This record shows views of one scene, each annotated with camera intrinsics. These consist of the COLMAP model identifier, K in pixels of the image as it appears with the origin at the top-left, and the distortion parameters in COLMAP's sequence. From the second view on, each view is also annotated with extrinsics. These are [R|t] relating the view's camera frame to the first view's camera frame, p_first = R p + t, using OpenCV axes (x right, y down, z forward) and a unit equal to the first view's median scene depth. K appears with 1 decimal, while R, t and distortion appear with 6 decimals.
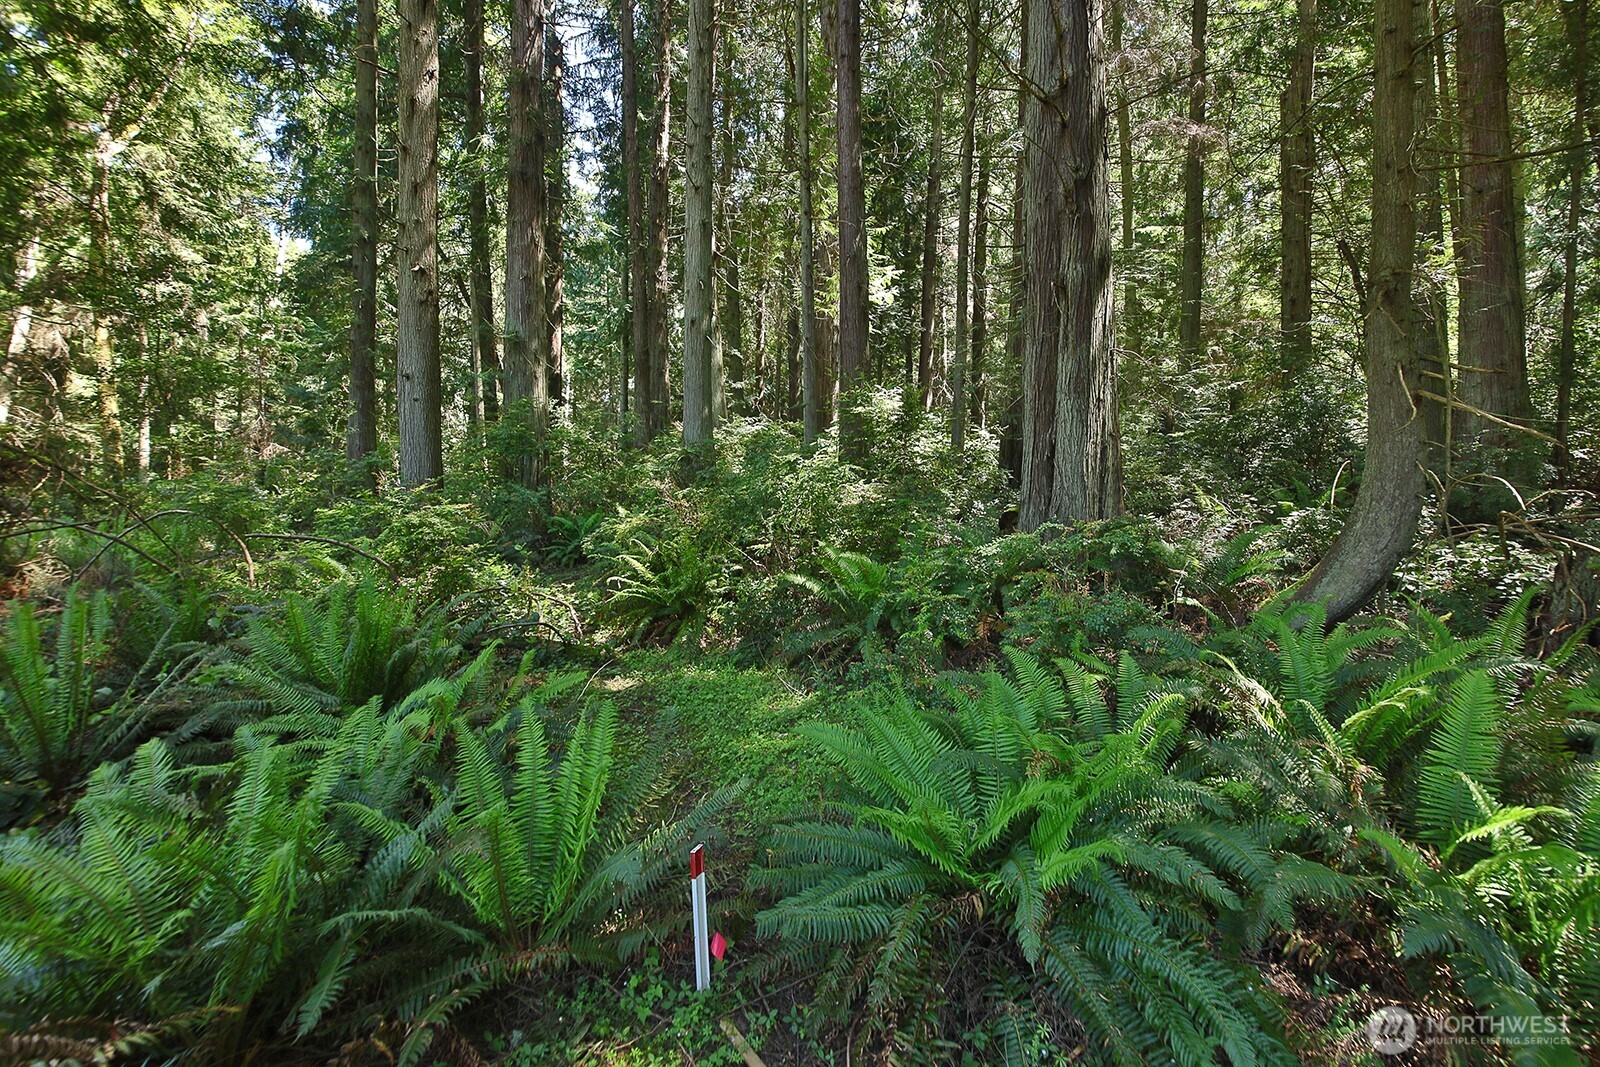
lens RADIAL K [[653.1, 0, 796.0], [0, 653.1, 535.4], [0, 0, 1]] dist [0.000013, -0.000015]
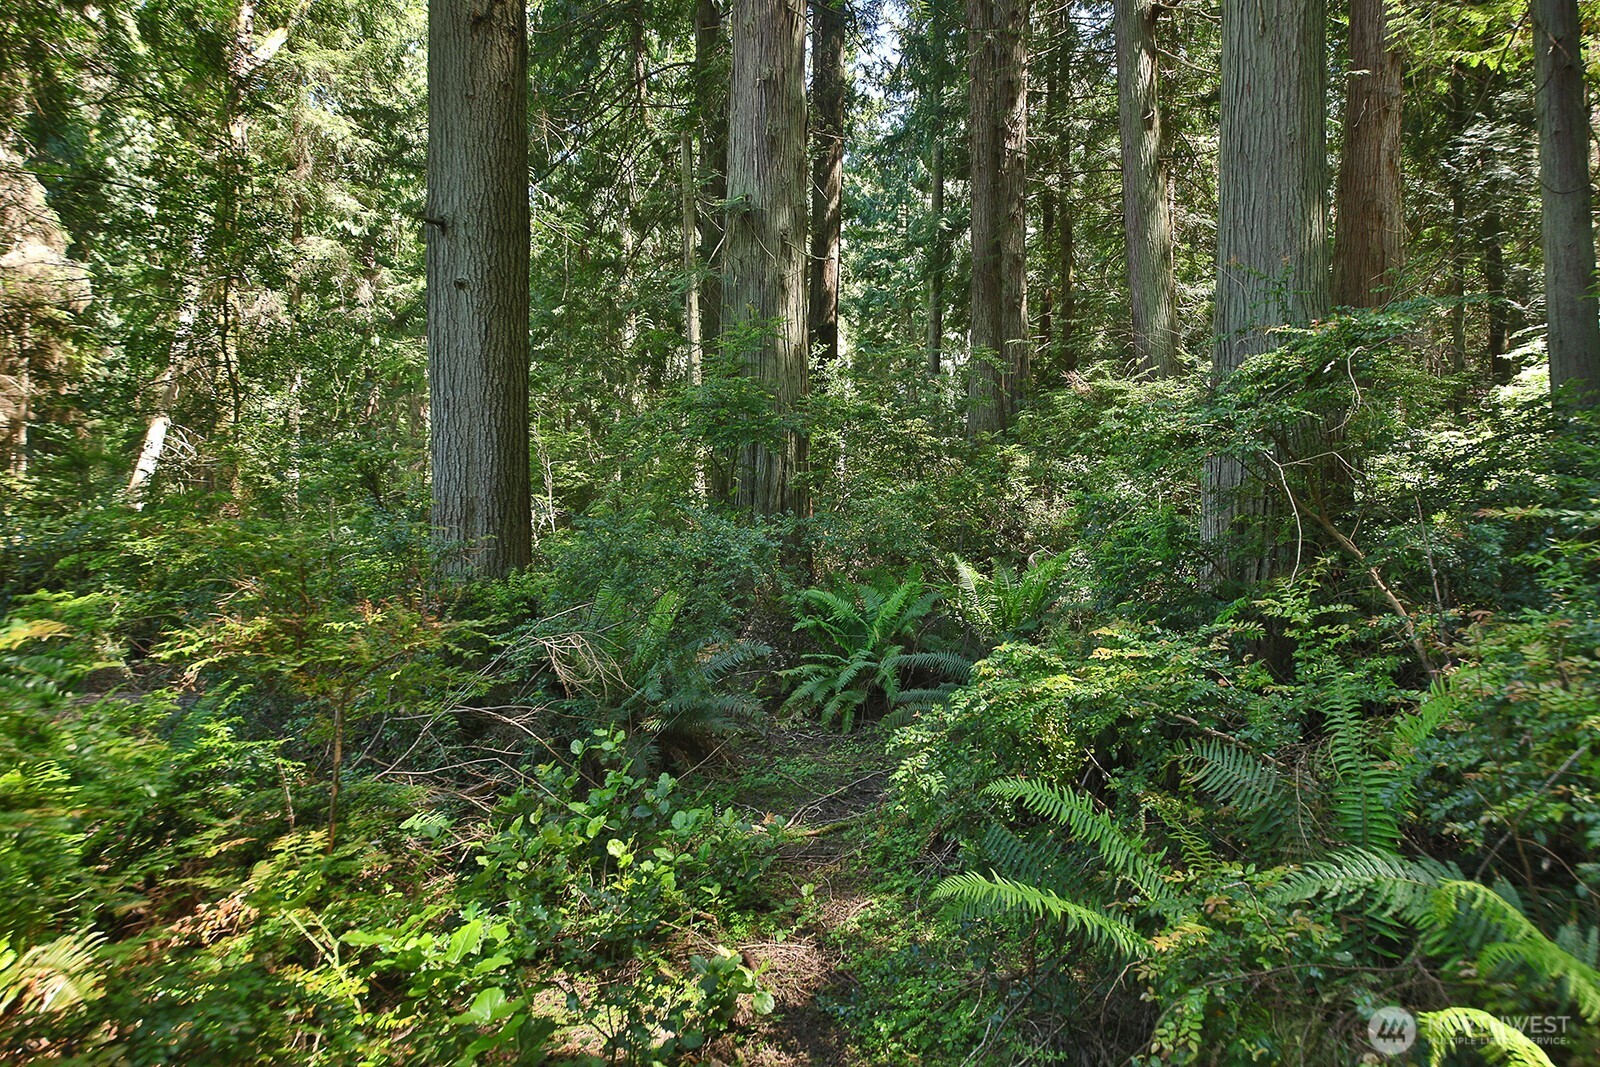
lens RADIAL K [[921.3, 0, 799.2], [0, 921.3, 535.0], [0, 0, 1]] dist [0.000179, -0.000013]
pose [[0.926629, 0.000728, -0.375977, -0.136550], [-0.021279, 0.998497, -0.050510, -0.028700], [0.375375, 0.054805, 0.925252, 0.394999]]
